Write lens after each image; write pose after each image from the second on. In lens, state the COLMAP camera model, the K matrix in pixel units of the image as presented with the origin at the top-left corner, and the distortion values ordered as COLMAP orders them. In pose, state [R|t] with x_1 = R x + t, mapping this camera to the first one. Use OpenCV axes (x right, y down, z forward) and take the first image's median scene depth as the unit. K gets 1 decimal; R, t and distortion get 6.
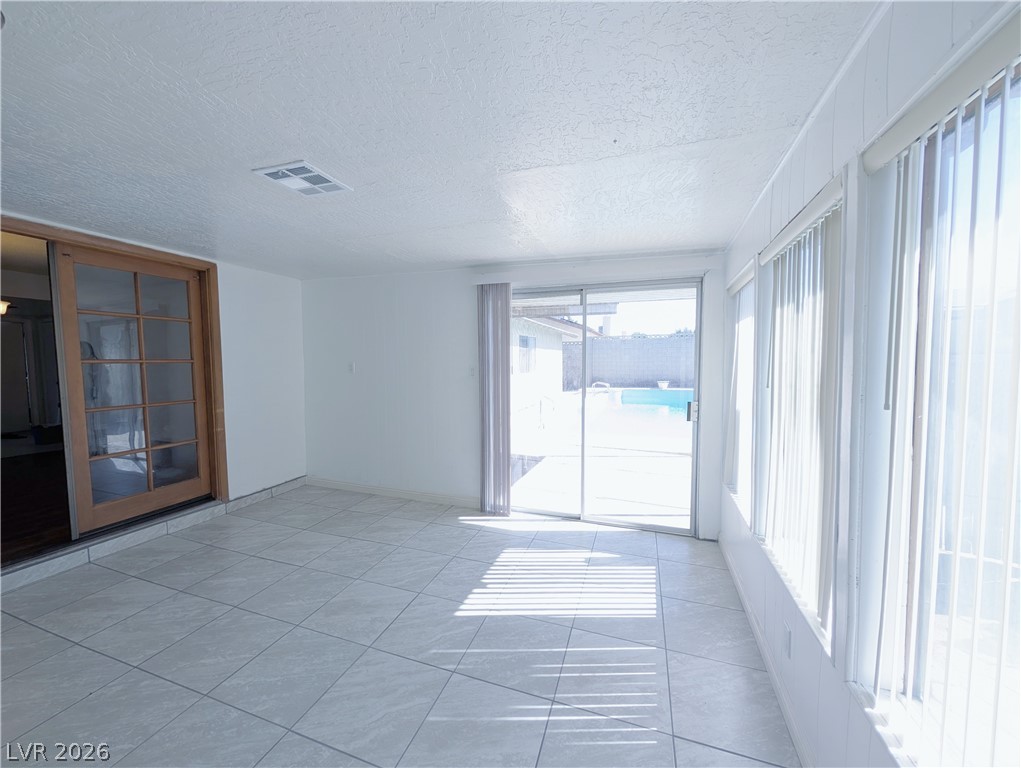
lens RADIAL K [[392.0, 0, 510.5], [0, 392.0, 384.0], [0, 0, 1]] dist [0.001597, 0.000069]
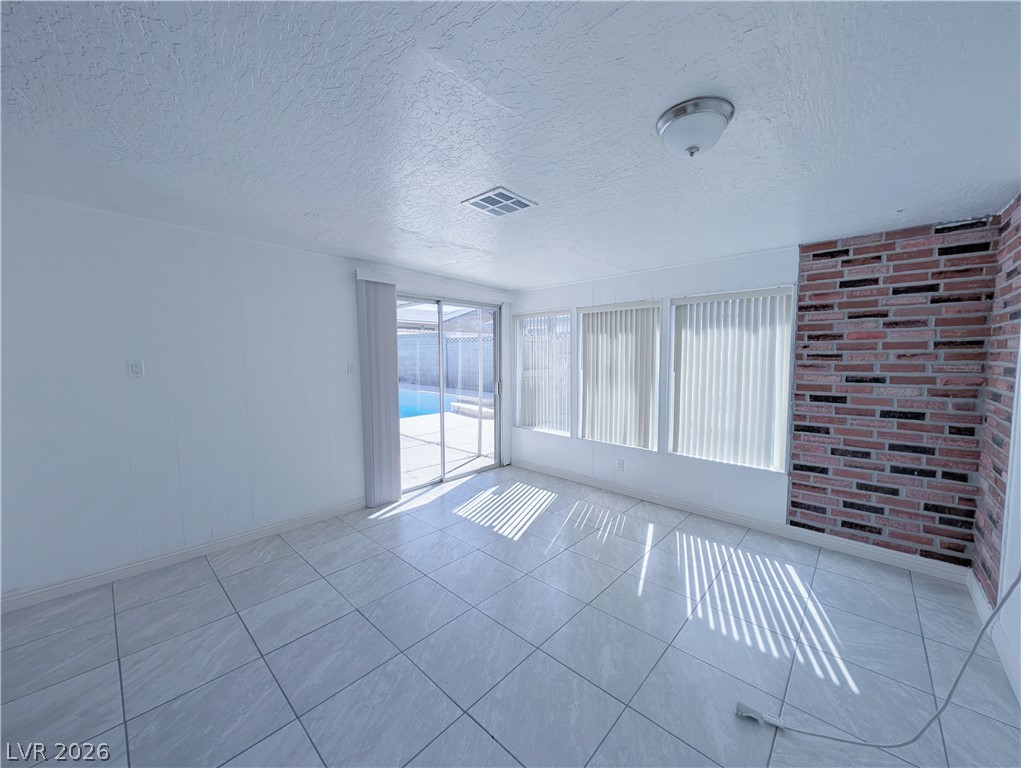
lens RADIAL K [[392.0, 0, 510.5], [0, 392.0, 384.0], [0, 0, 1]] dist [0.001597, 0.000069]
pose [[0.391256, -0.064473, 0.918021, -0.999550], [0.050435, 0.997546, 0.048562, -0.023851], [-0.918899, 0.027300, 0.393548, 0.328709]]
